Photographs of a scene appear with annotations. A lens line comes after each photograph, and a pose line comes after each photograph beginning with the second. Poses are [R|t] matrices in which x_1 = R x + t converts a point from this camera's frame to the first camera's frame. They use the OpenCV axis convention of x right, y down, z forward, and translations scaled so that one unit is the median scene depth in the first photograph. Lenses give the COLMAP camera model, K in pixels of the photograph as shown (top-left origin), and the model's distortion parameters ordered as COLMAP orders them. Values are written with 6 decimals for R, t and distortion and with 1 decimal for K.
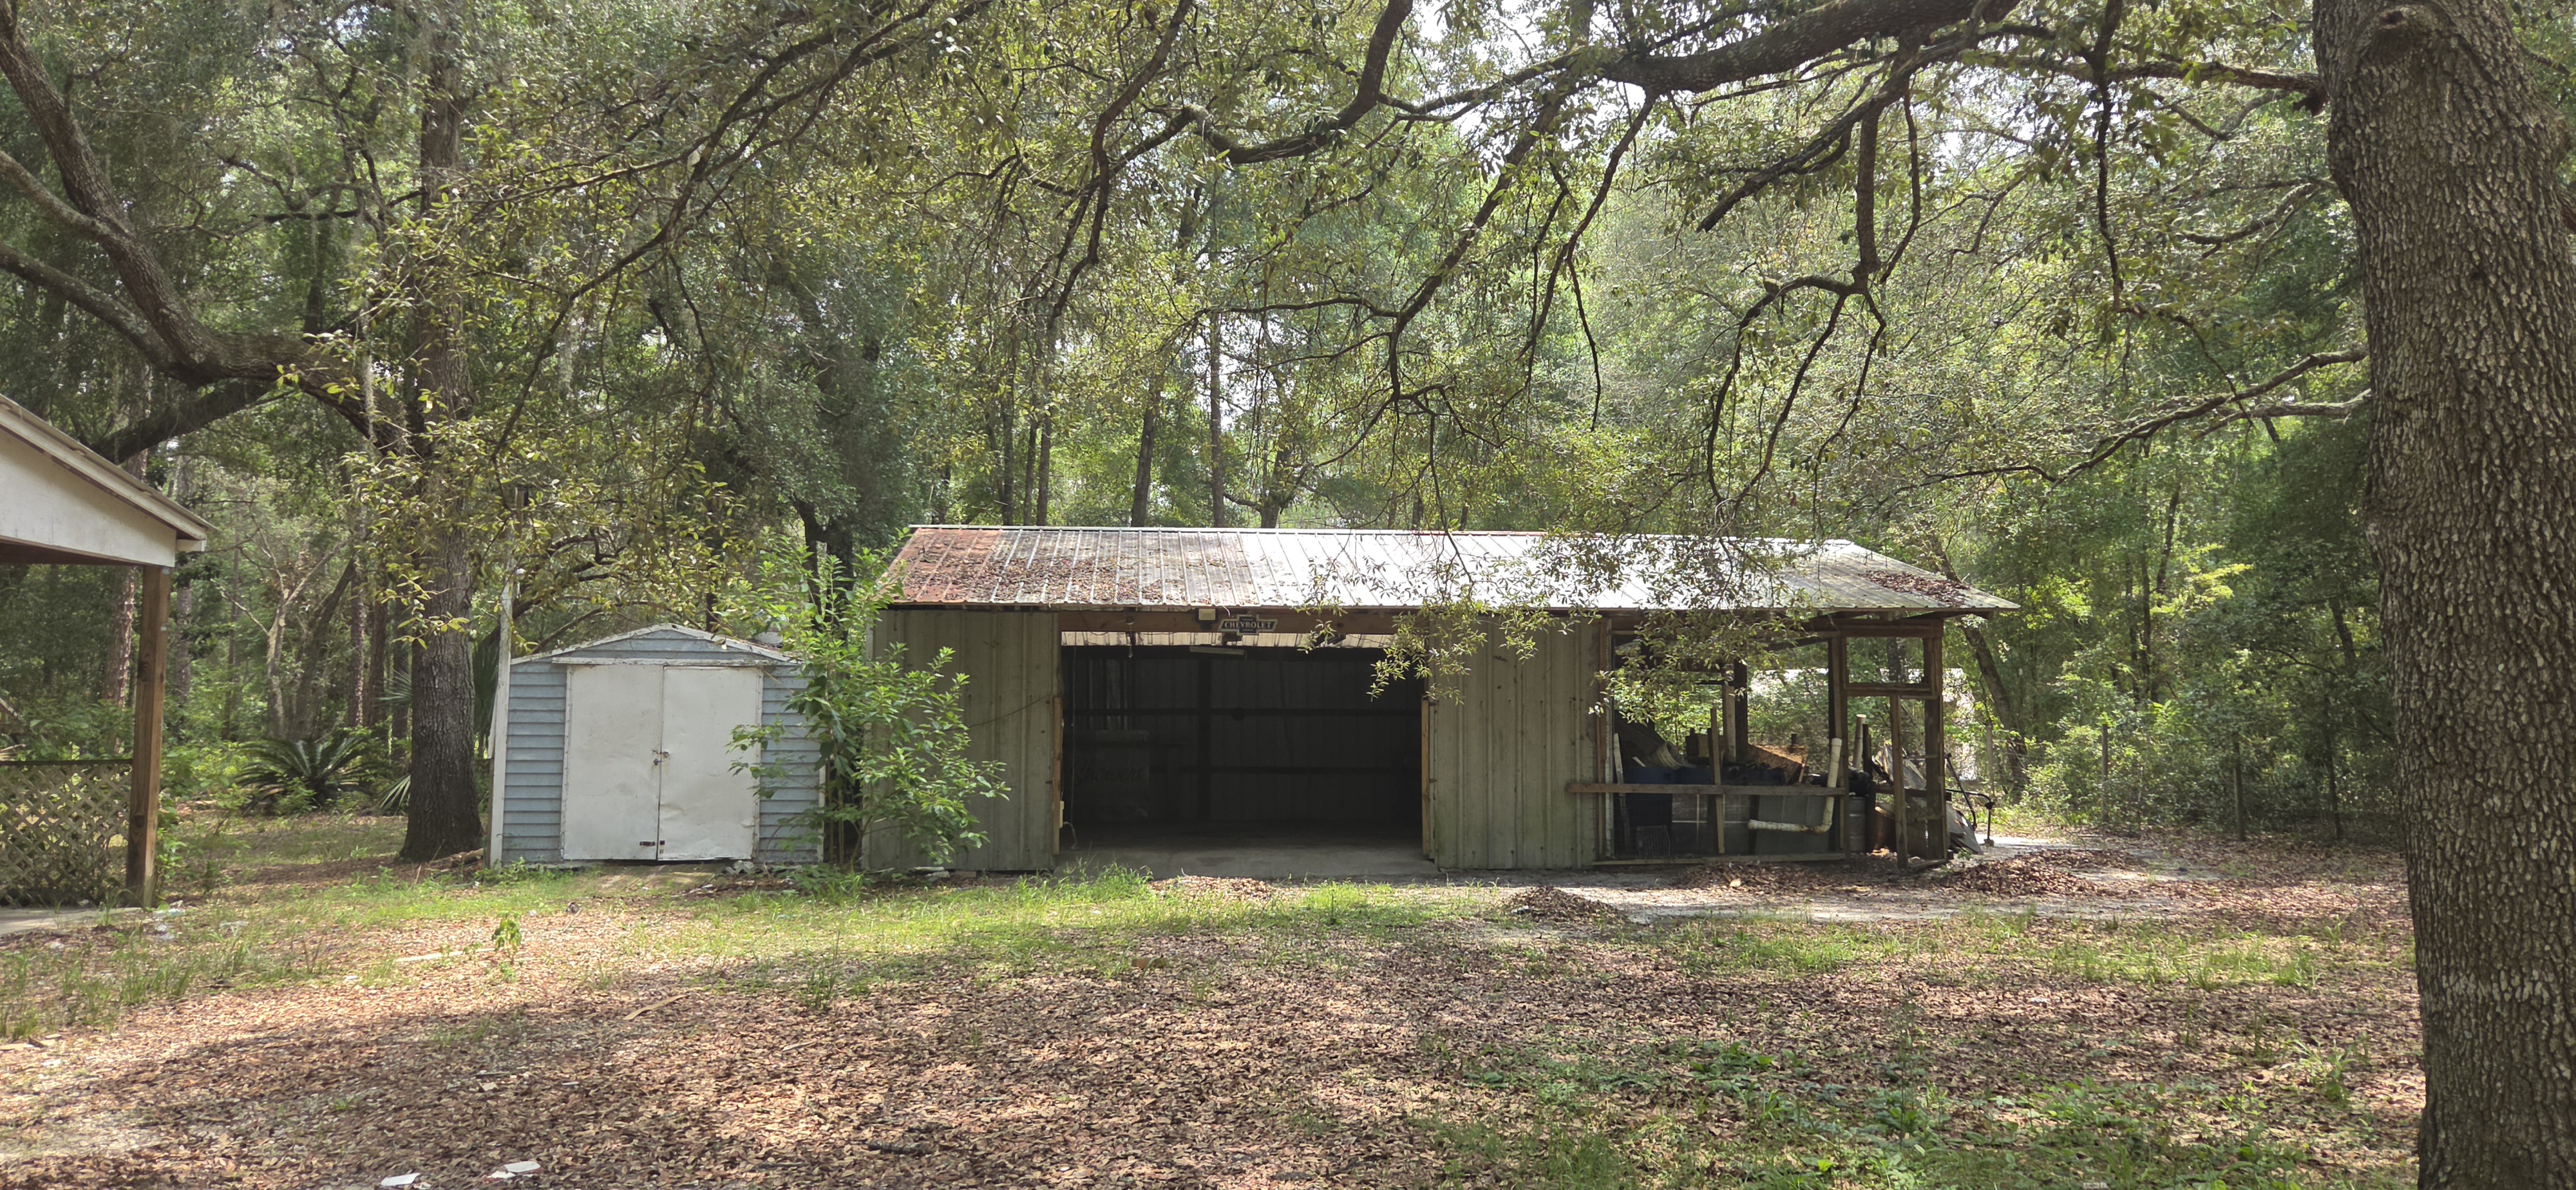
lens RADIAL K [[1718.6, 0, 1271.6], [0, 1718.6, 590.0], [0, 0, 1]] dist [0.058795, -0.048723]
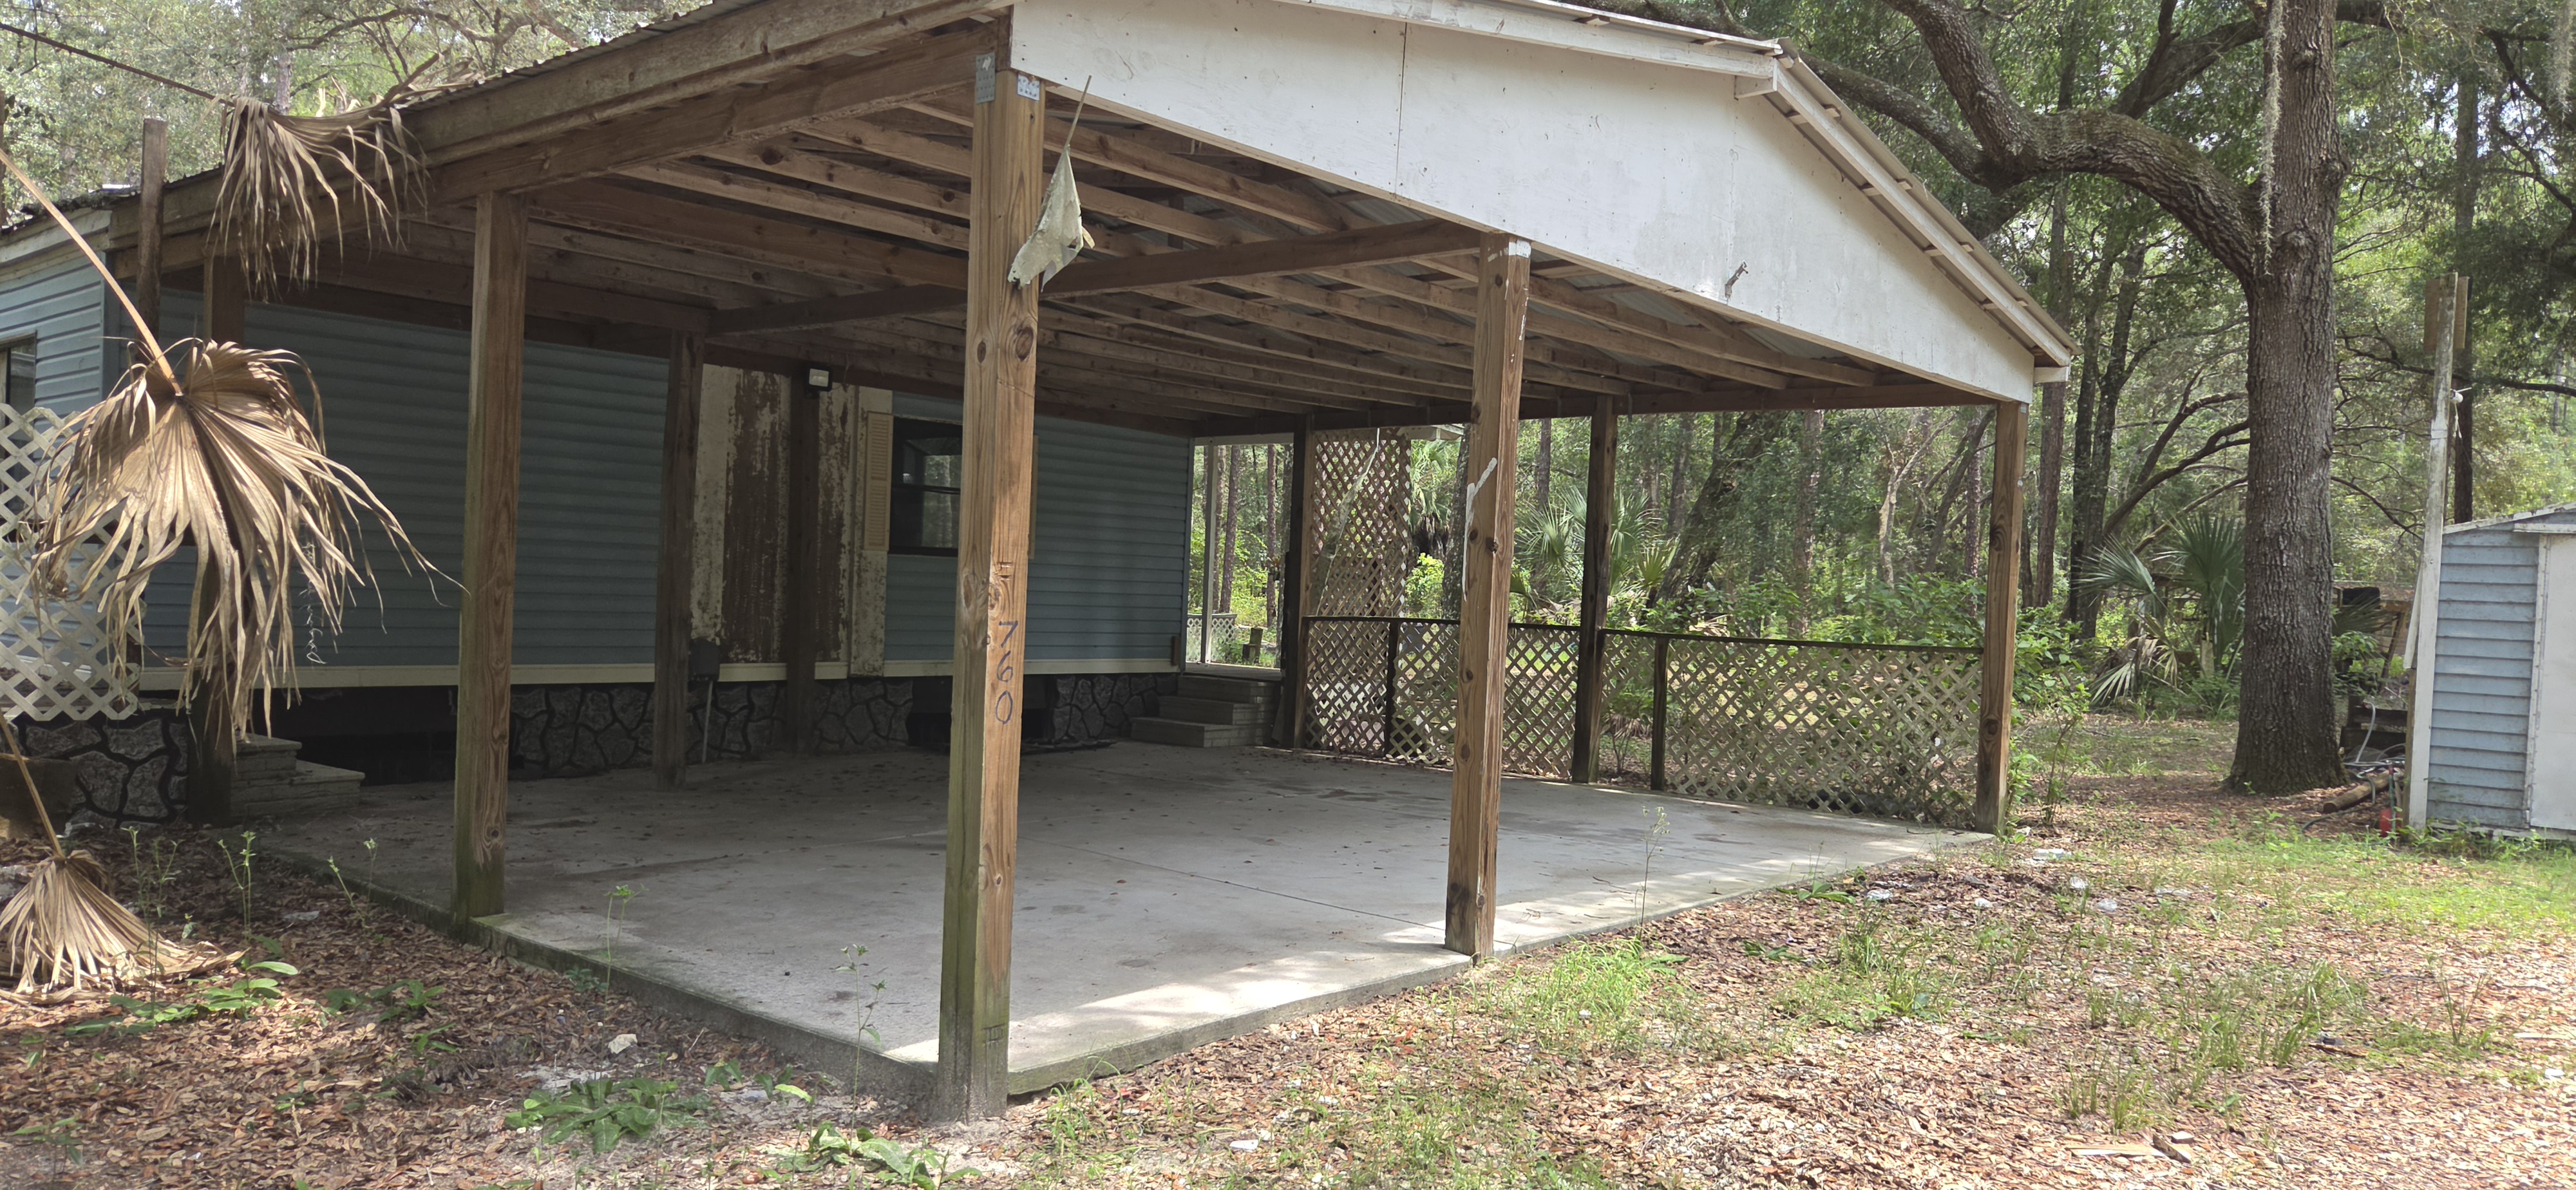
lens RADIAL K [[1718.6, 0, 1271.6], [0, 1718.6, 590.0], [0, 0, 1]] dist [0.058795, -0.048723]
pose [[0.671012, 0.026663, -0.740967, -0.237056], [0.024608, 0.998002, 0.058196, 0.013446], [0.741038, -0.057284, 0.669015, 0.193687]]
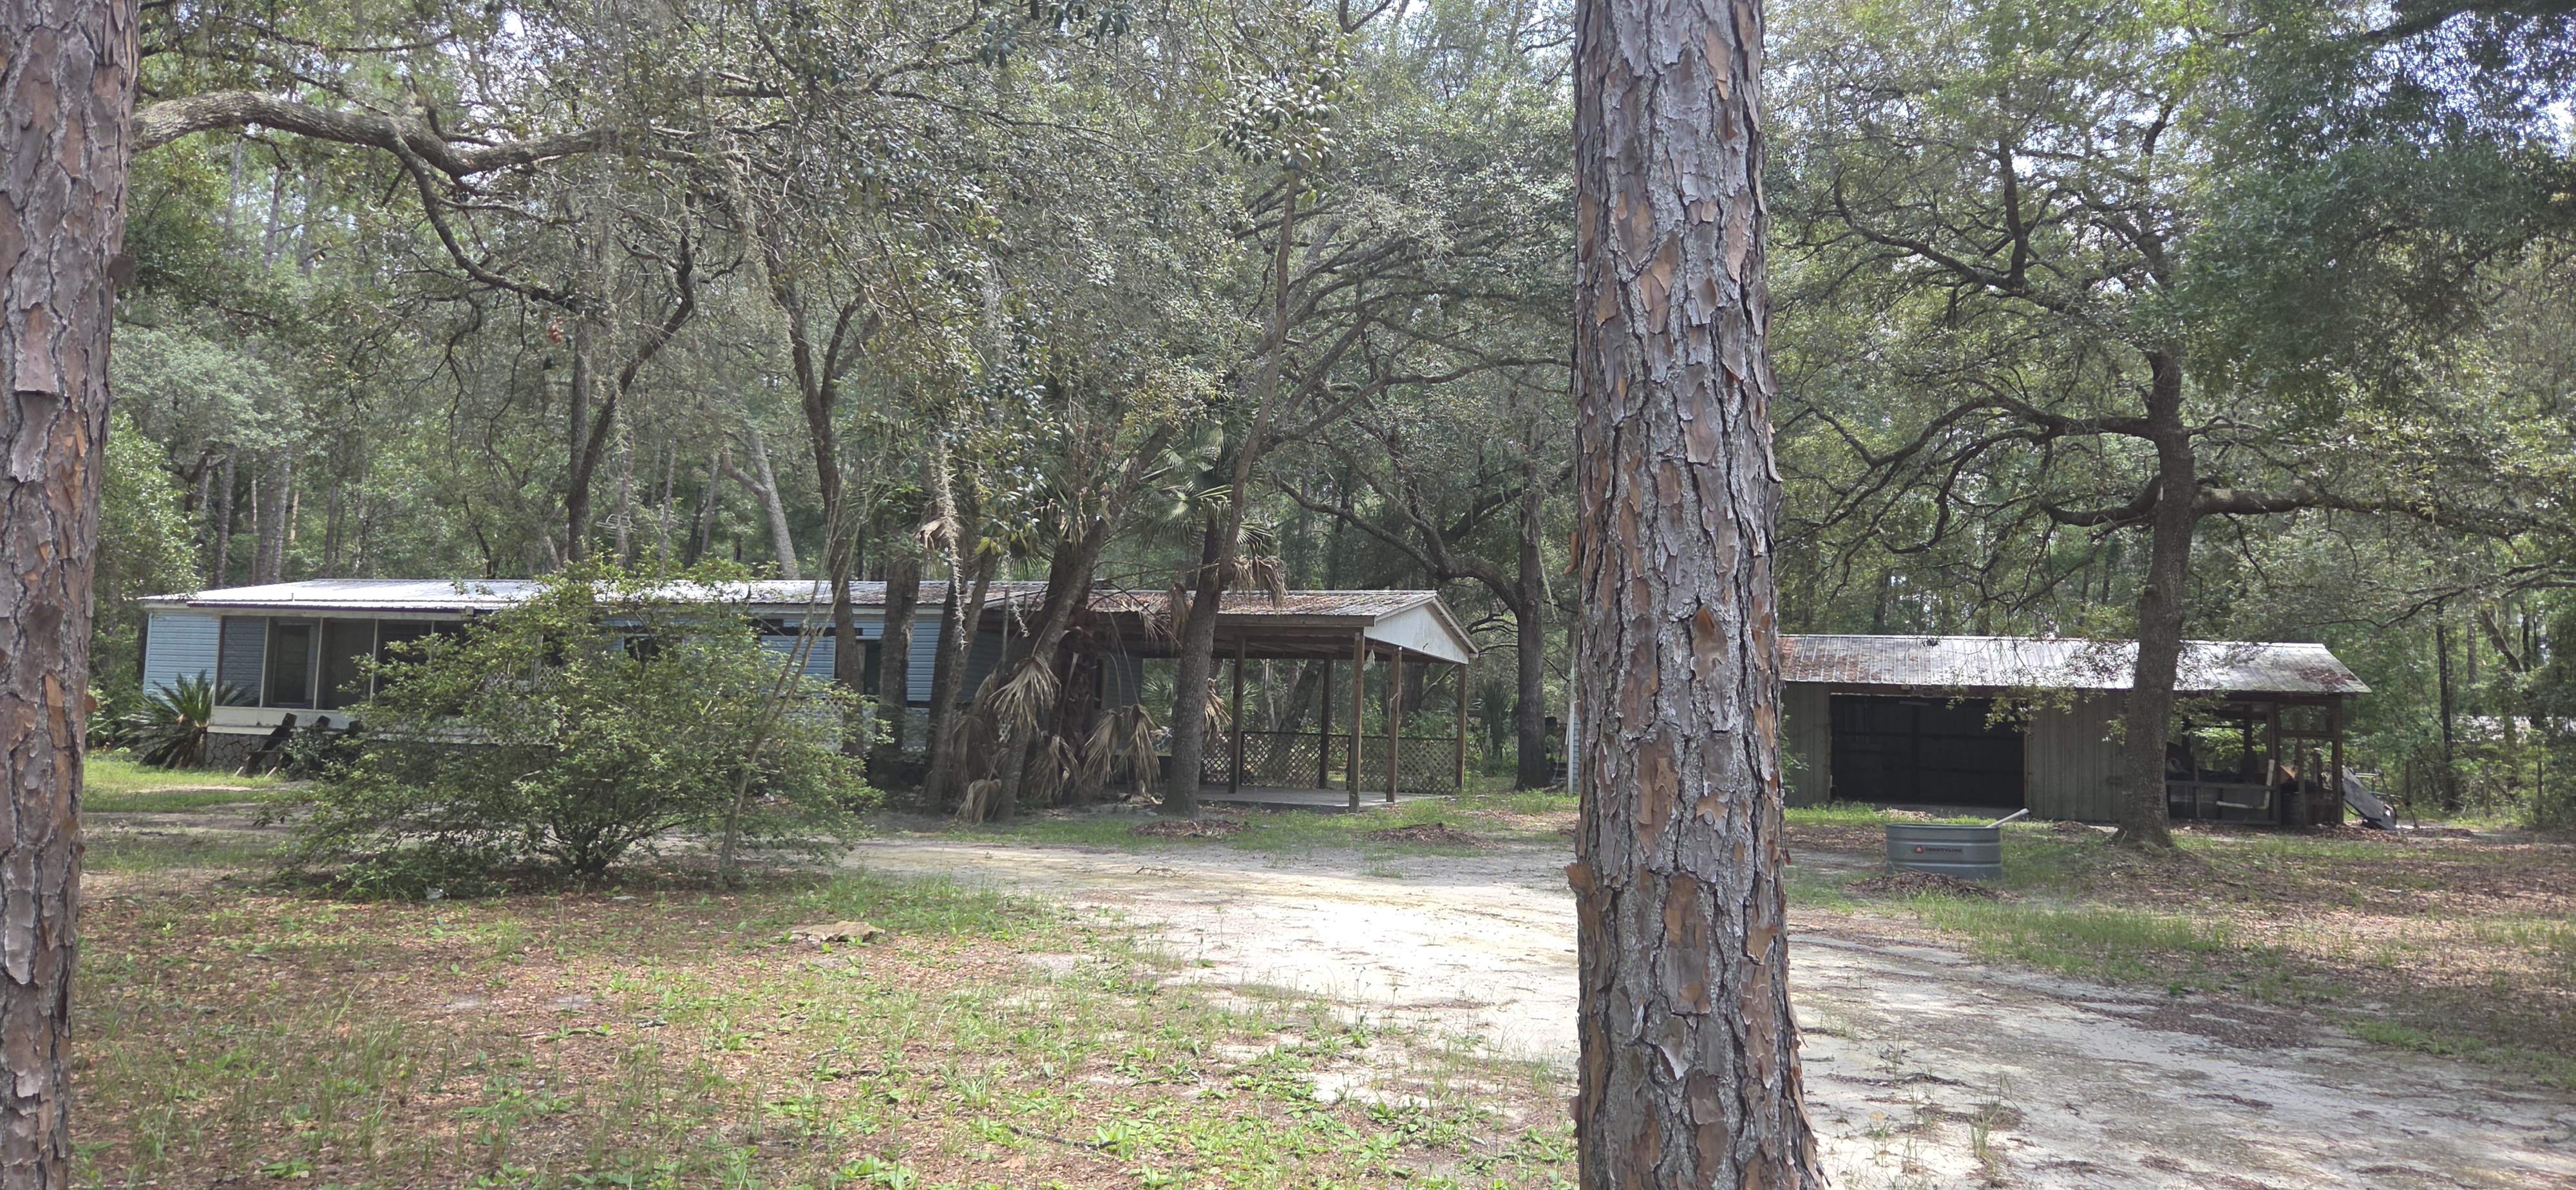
lens RADIAL K [[1718.6, 0, 1271.6], [0, 1718.6, 590.0], [0, 0, 1]] dist [0.058795, -0.048723]
pose [[0.909340, -0.007341, -0.415989, 0.135520], [0.003688, 0.999947, -0.009583, -0.084155], [0.416037, 0.007180, 0.909319, -1.199378]]
